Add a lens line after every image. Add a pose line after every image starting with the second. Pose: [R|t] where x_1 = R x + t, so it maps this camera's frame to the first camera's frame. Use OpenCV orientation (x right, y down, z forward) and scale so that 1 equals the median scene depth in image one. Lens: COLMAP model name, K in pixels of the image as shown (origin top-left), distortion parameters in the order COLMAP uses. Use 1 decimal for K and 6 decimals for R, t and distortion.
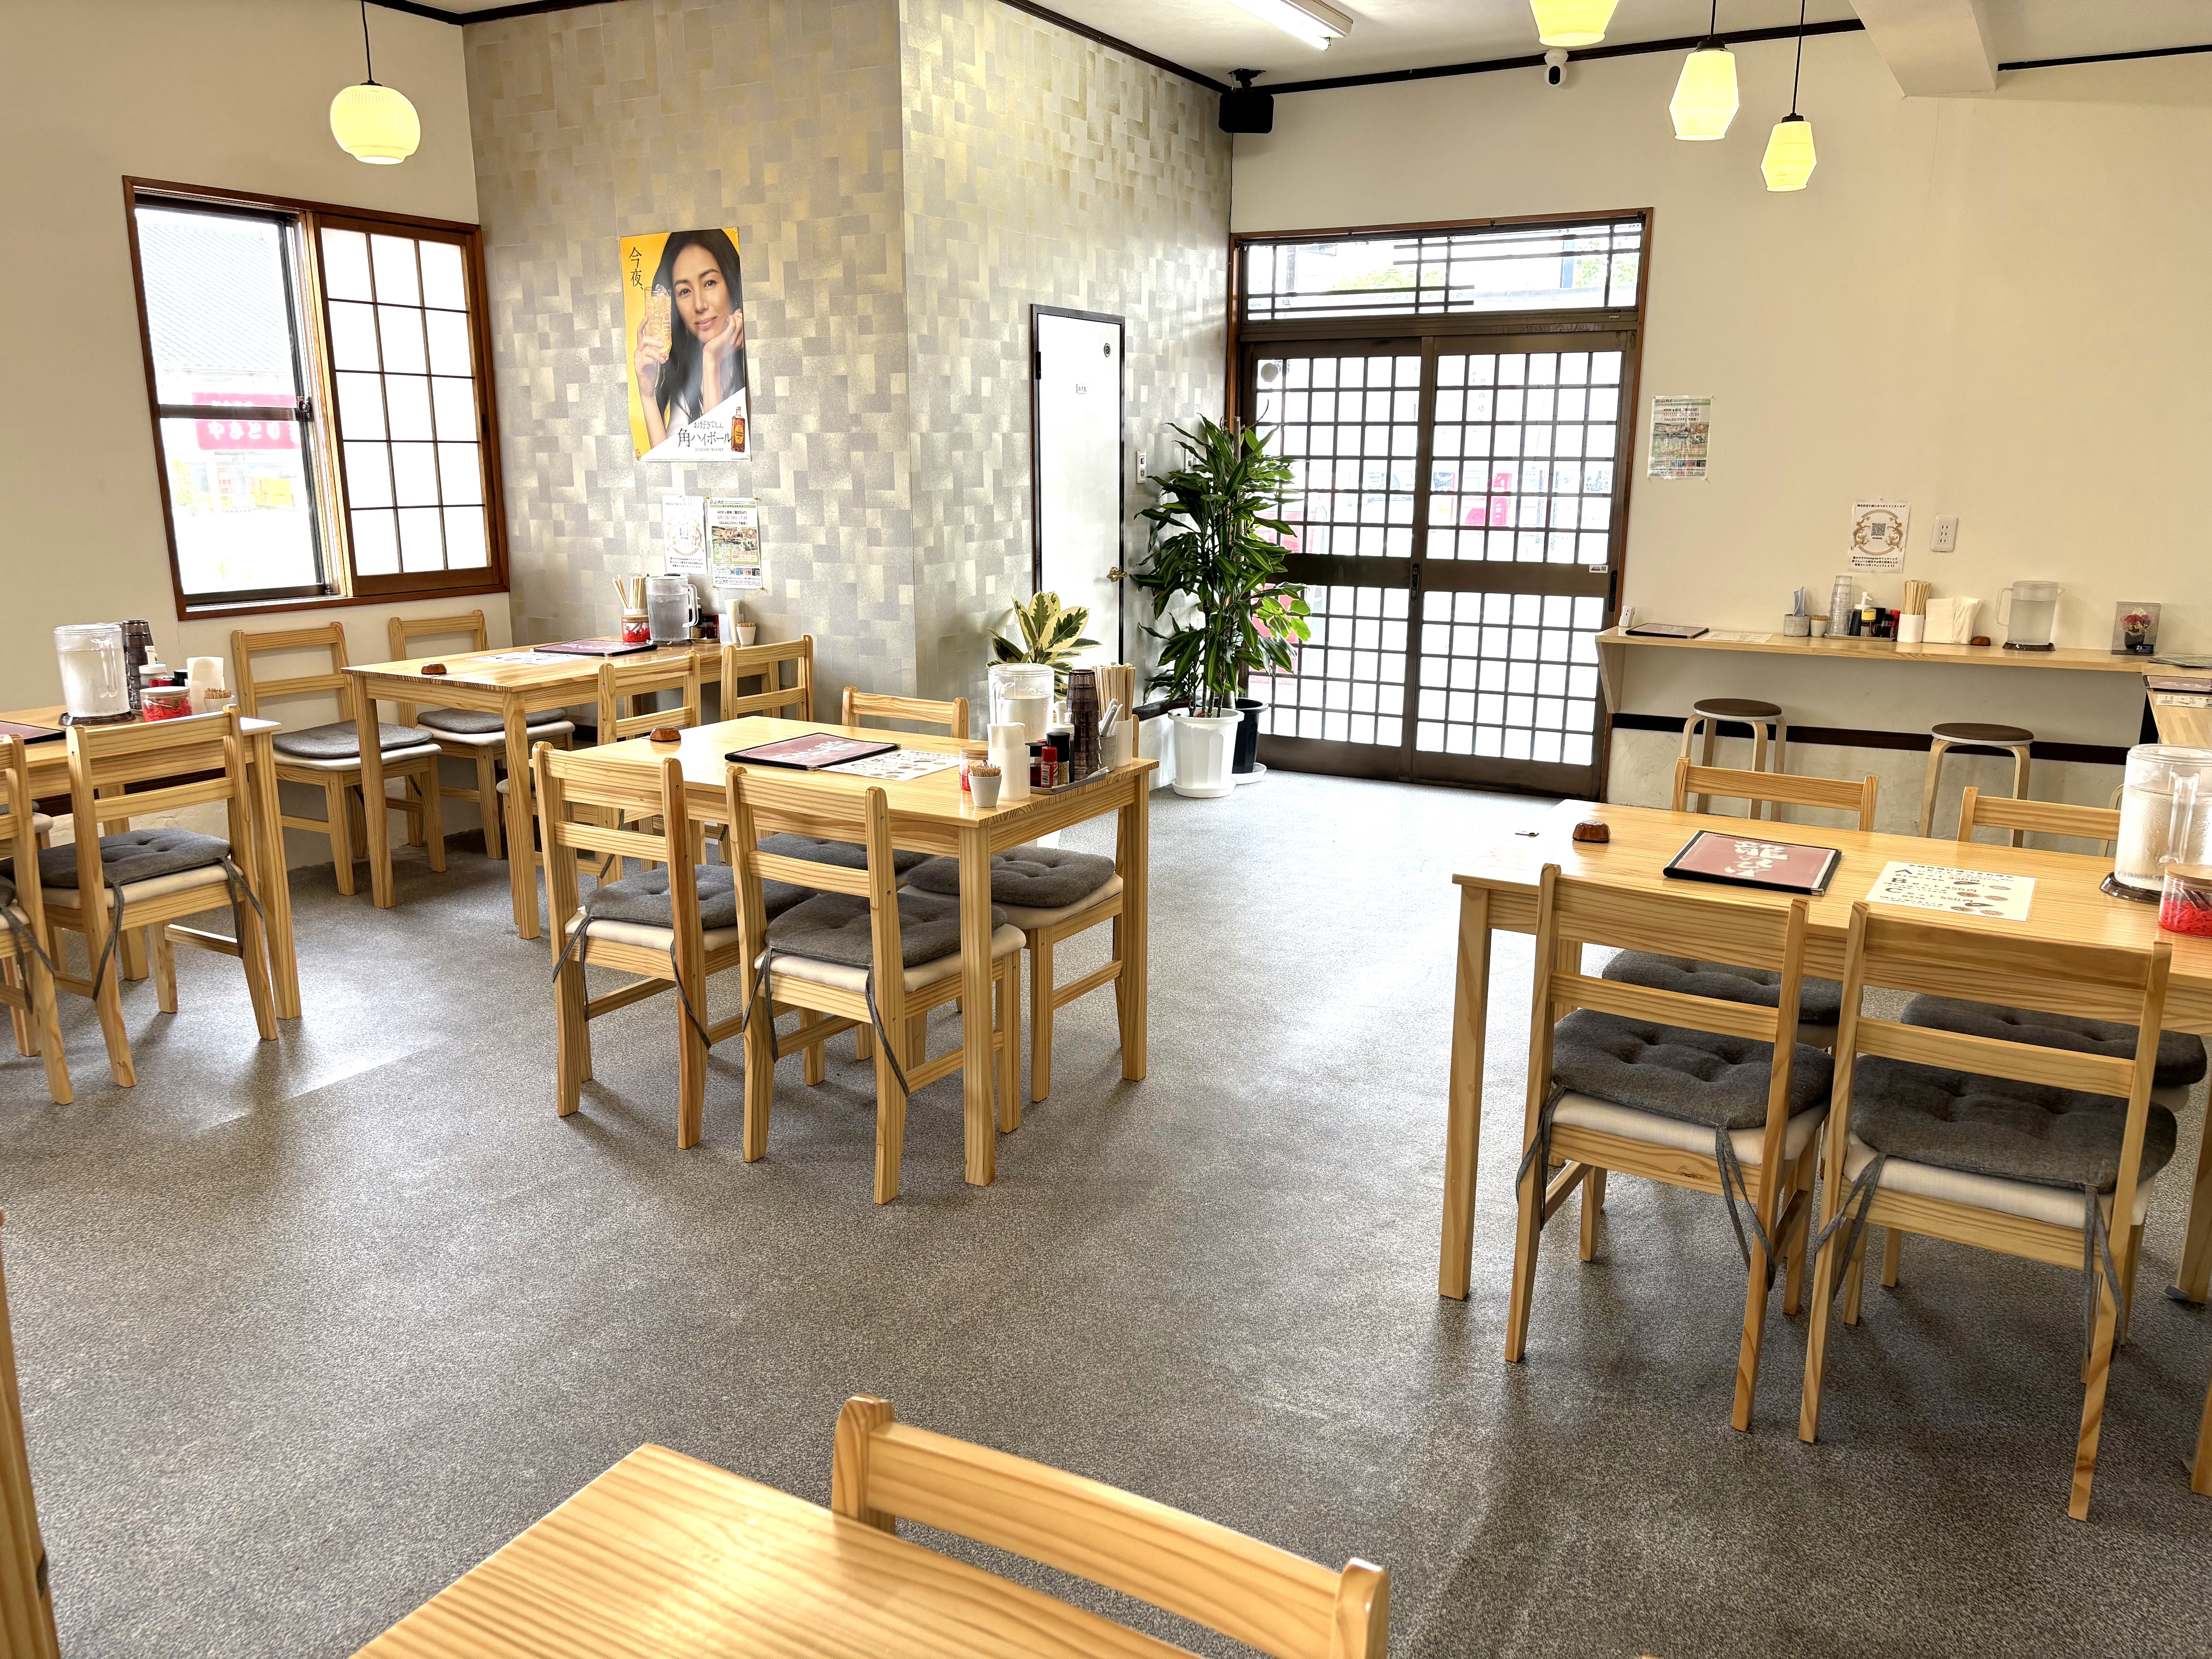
lens RADIAL K [[1698.8, 0, 1107.1], [0, 1698.8, 835.2], [0, 0, 1]] dist [0.054452, -0.031651]
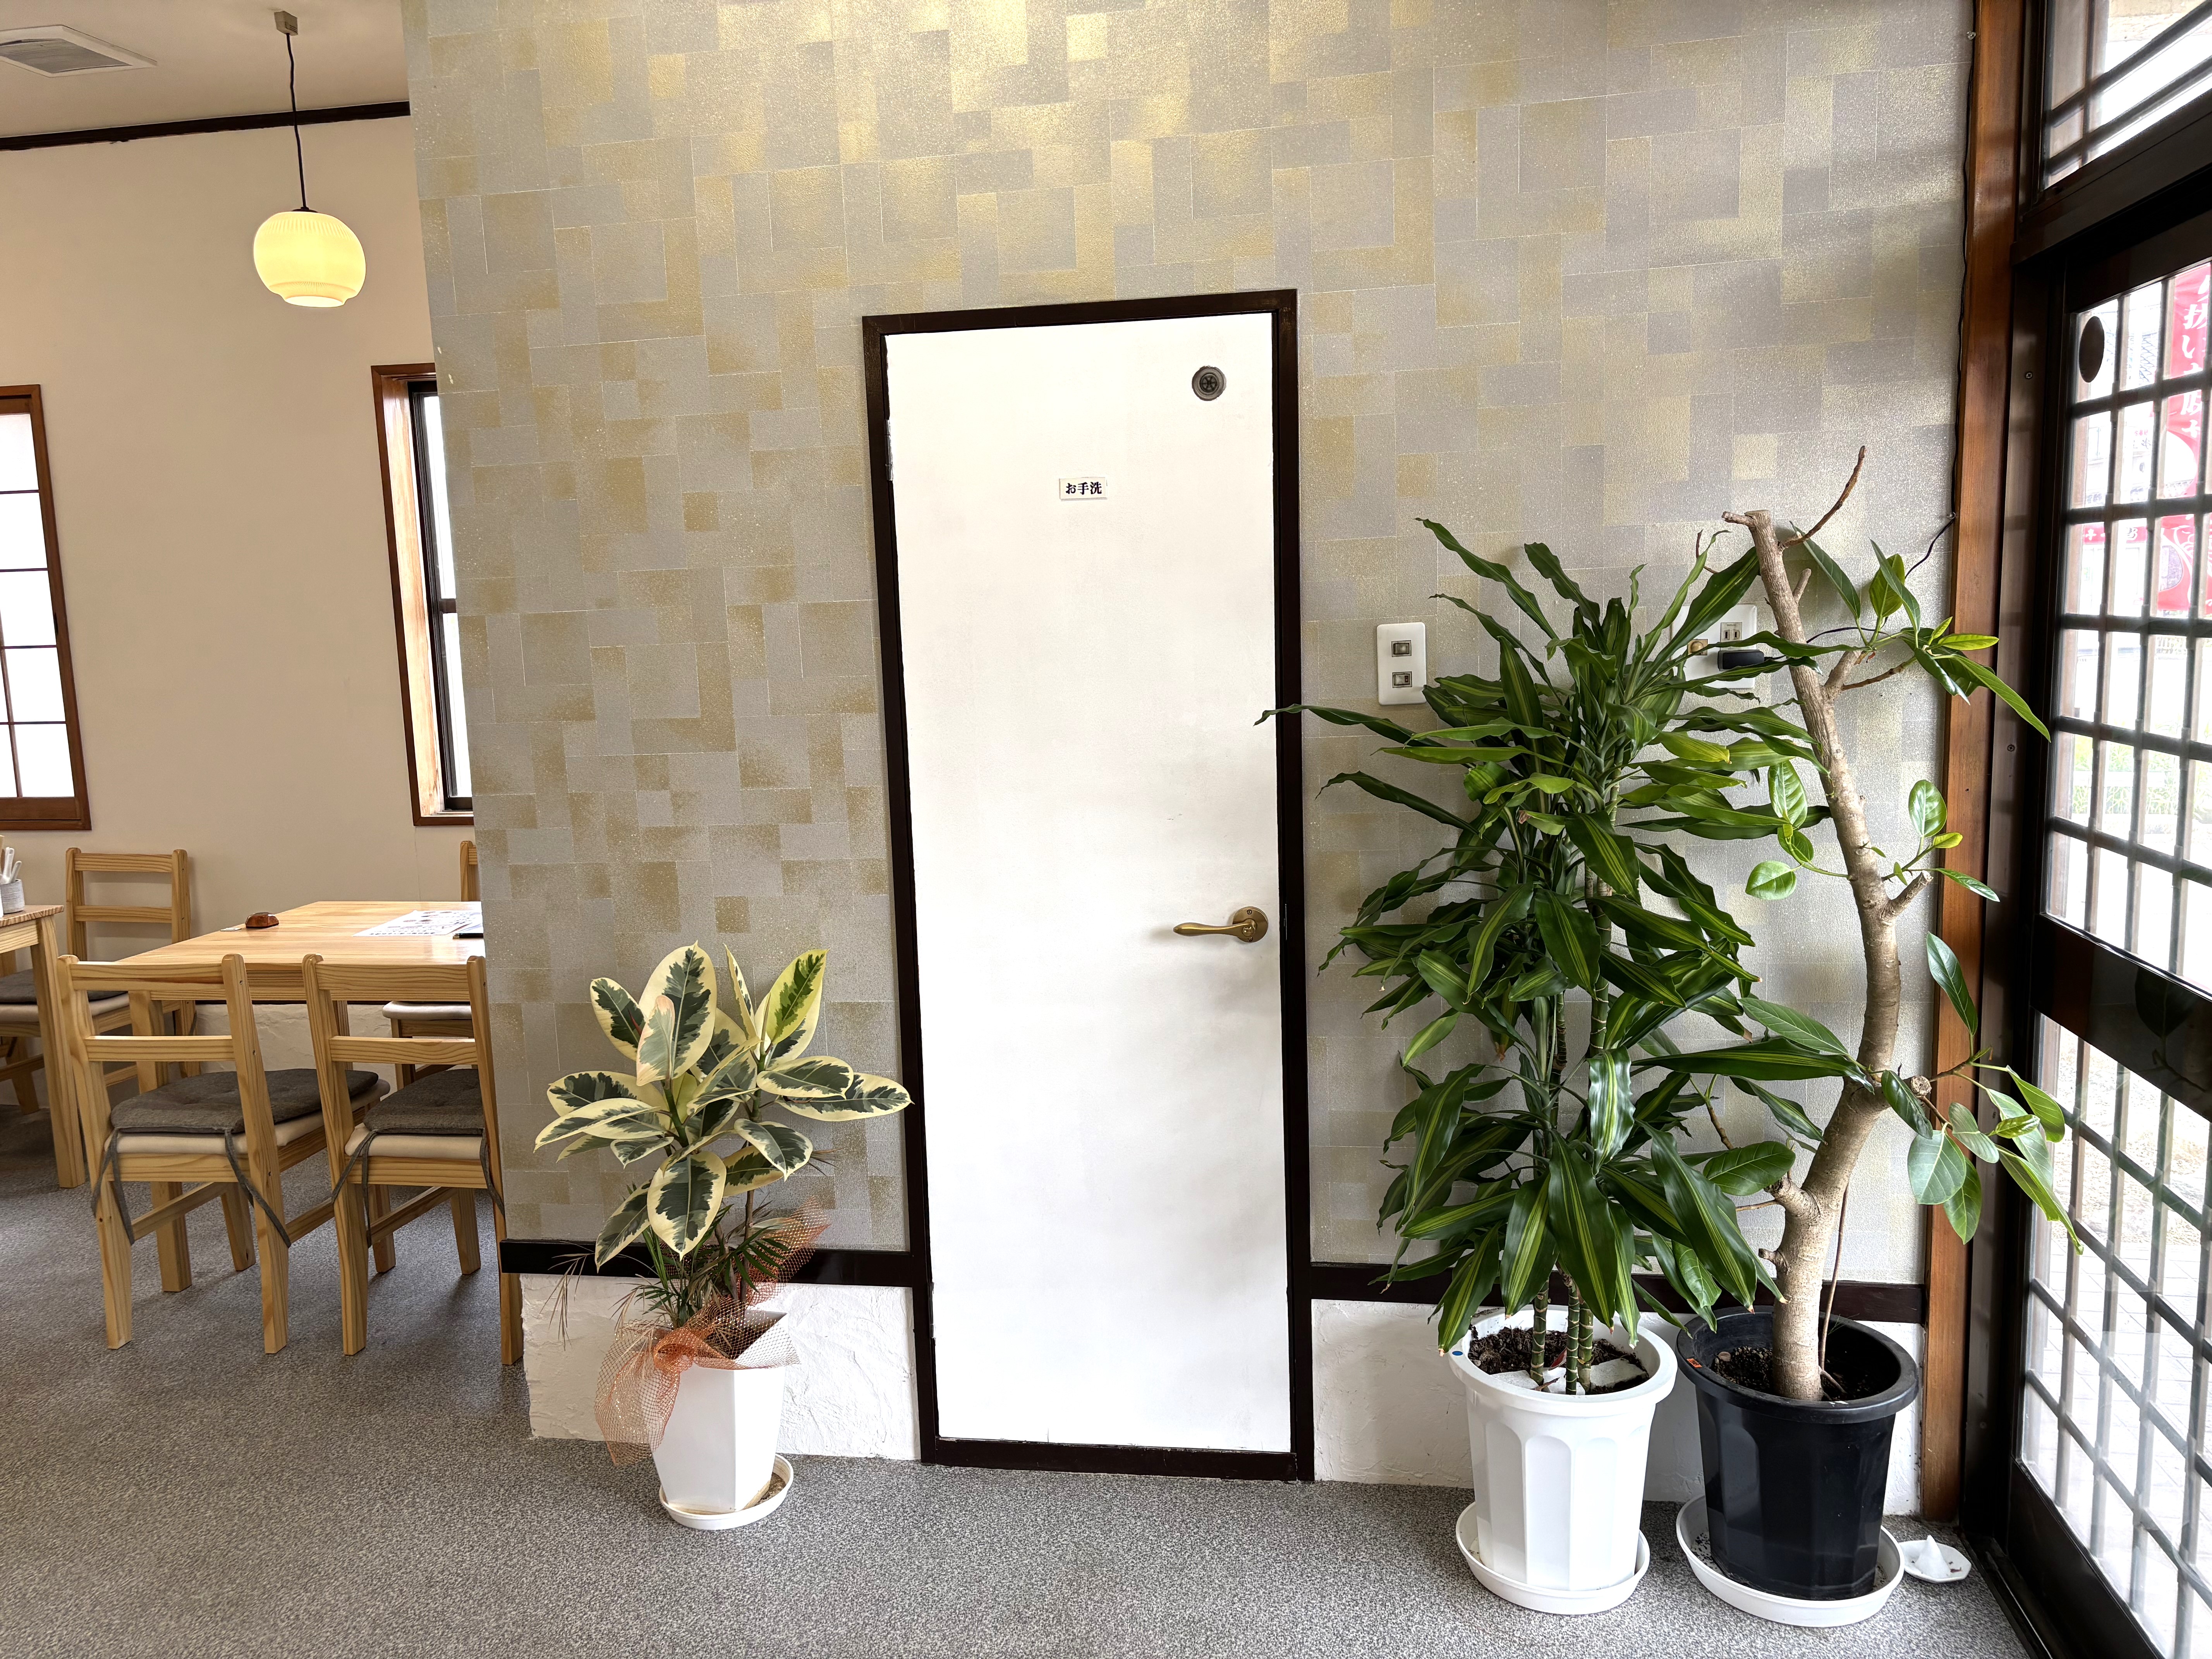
lens RADIAL K [[1698.8, 0, 1113.0], [0, 1698.8, 830.2], [0, 0, 1]] dist [0.054452, -0.031651]
pose [[0.338735, 0.106673, -0.934815, 0.548465], [-0.179992, 0.982549, 0.046899, -0.282183], [0.923505, 0.152373, 0.352024, 1.232688]]
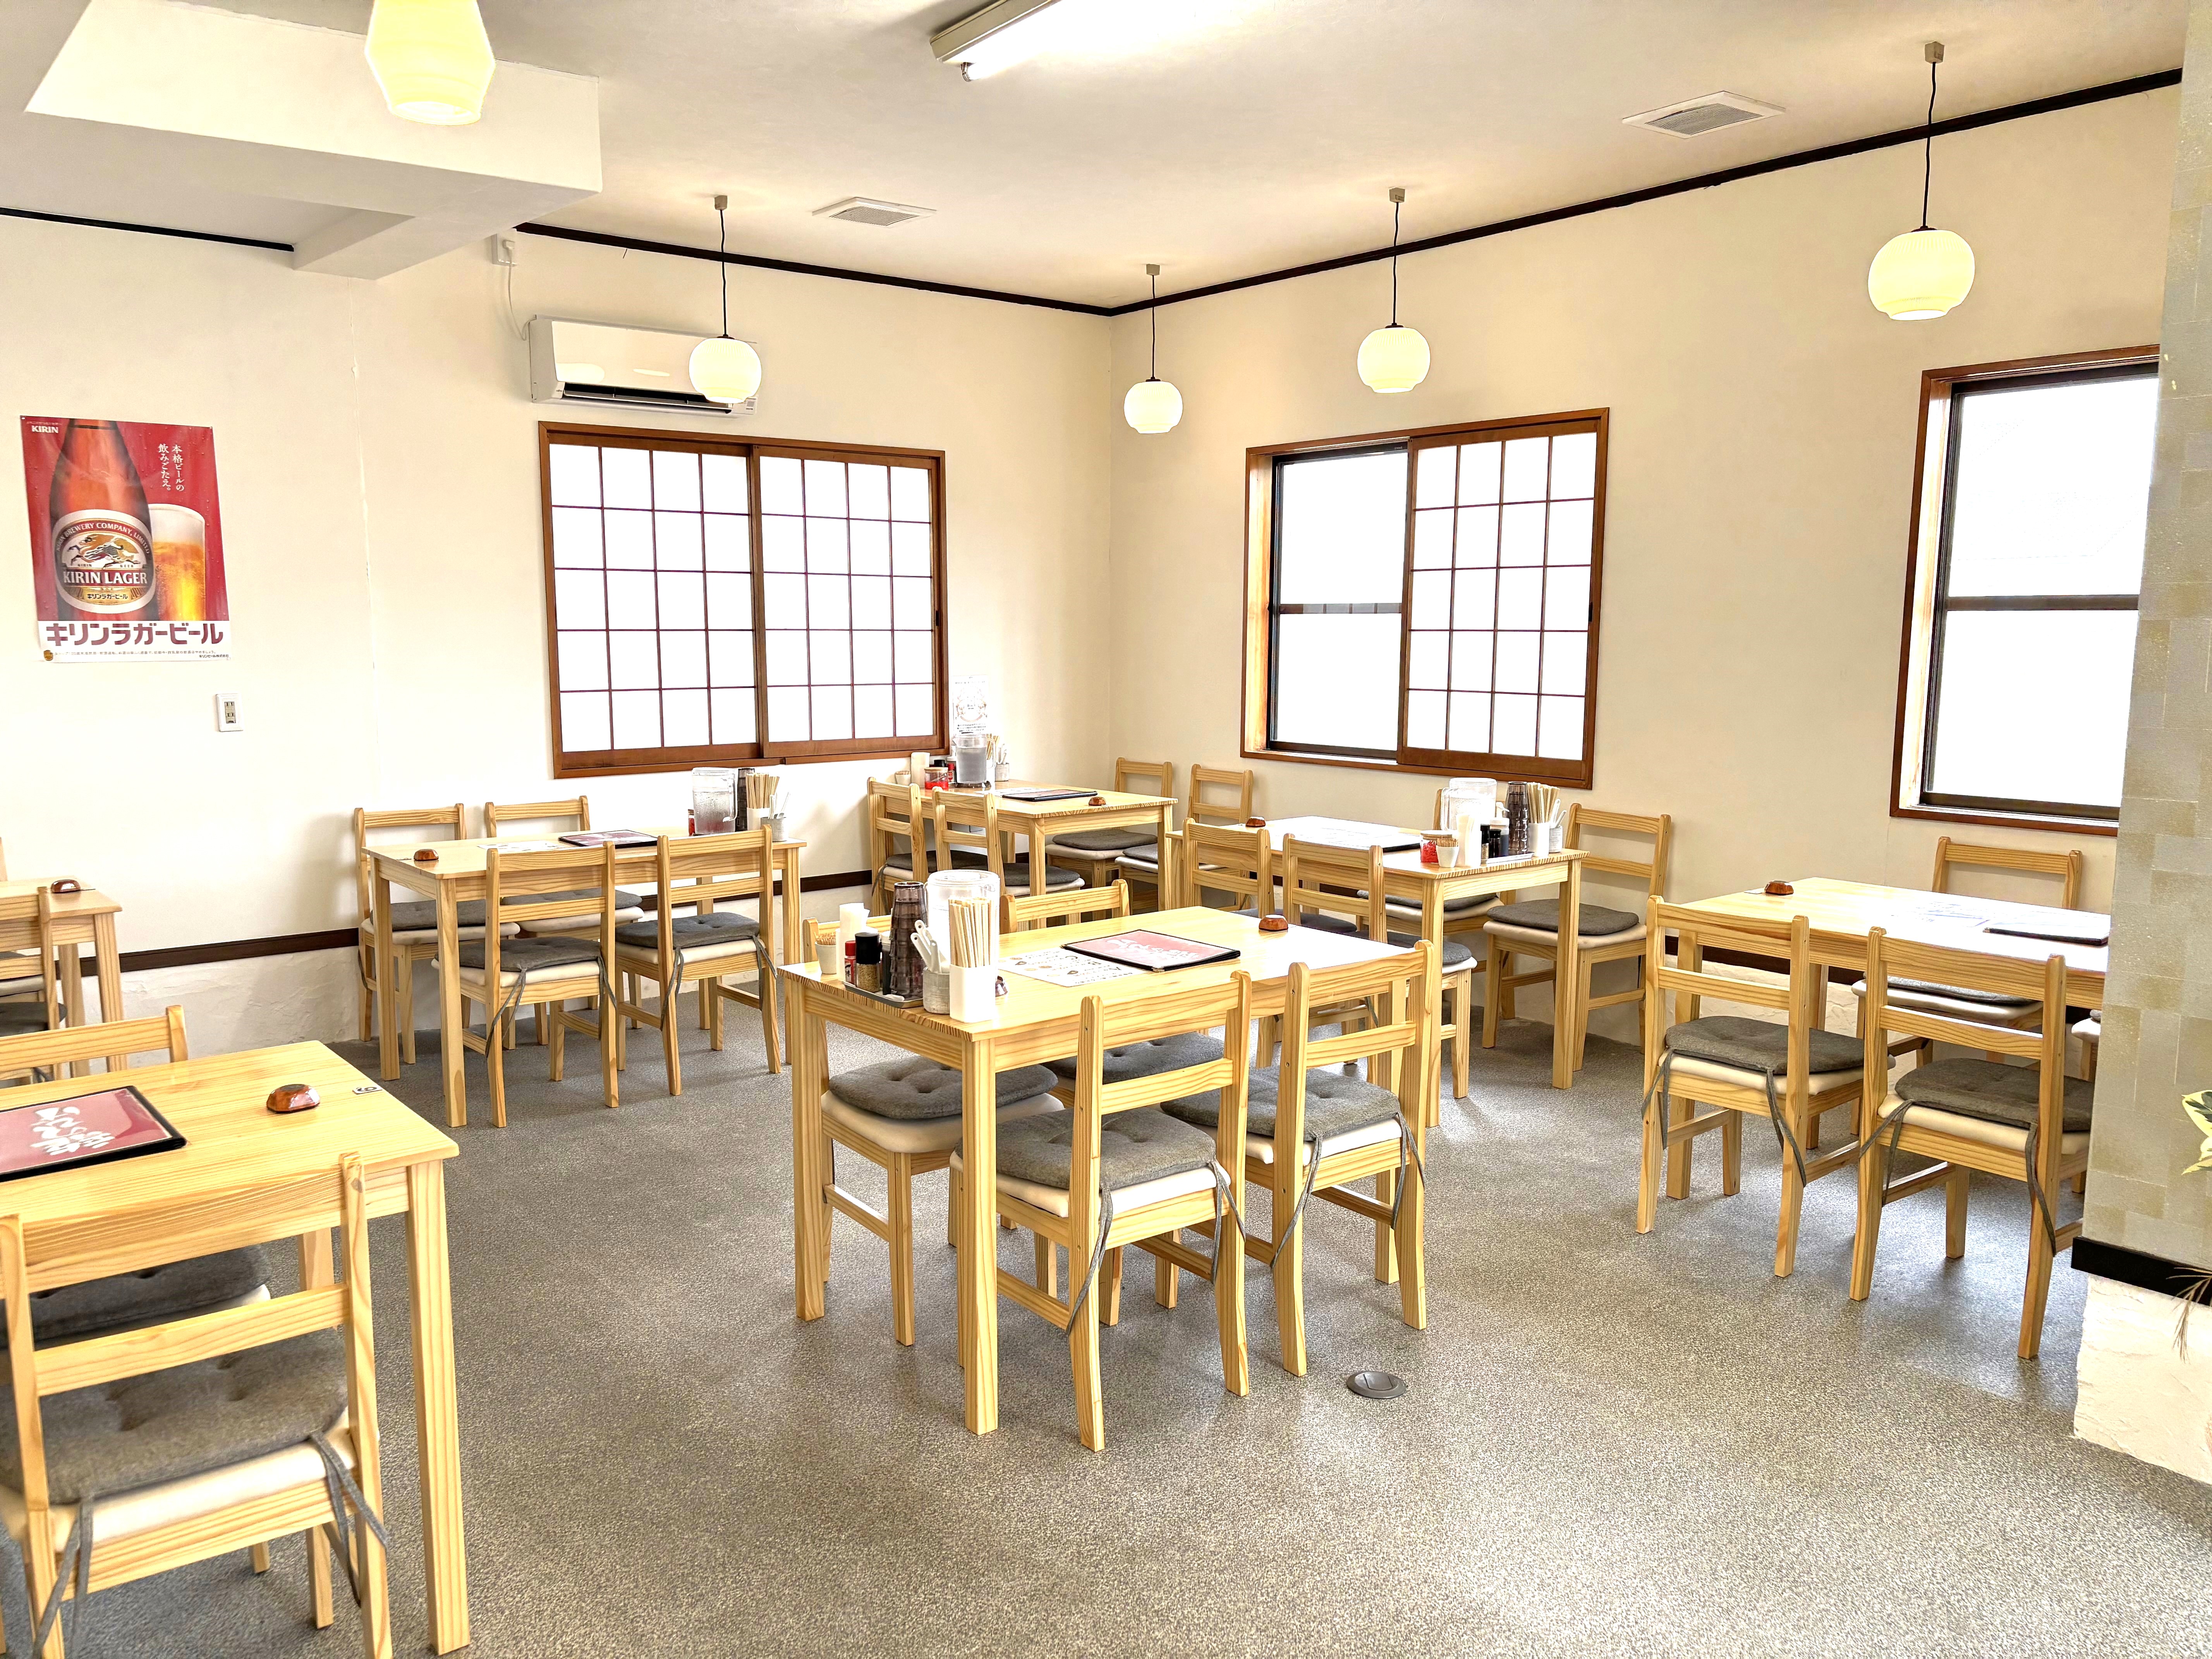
lens RADIAL K [[1698.8, 0, 1107.3], [0, 1698.8, 844.3], [0, 0, 1]] dist [0.054452, -0.031651]
pose [[-0.356267, 0.117728, -0.926938, 0.614223], [-0.216460, 0.954646, 0.204443, -0.253340], [0.908966, 0.273481, -0.314625, 1.087403]]
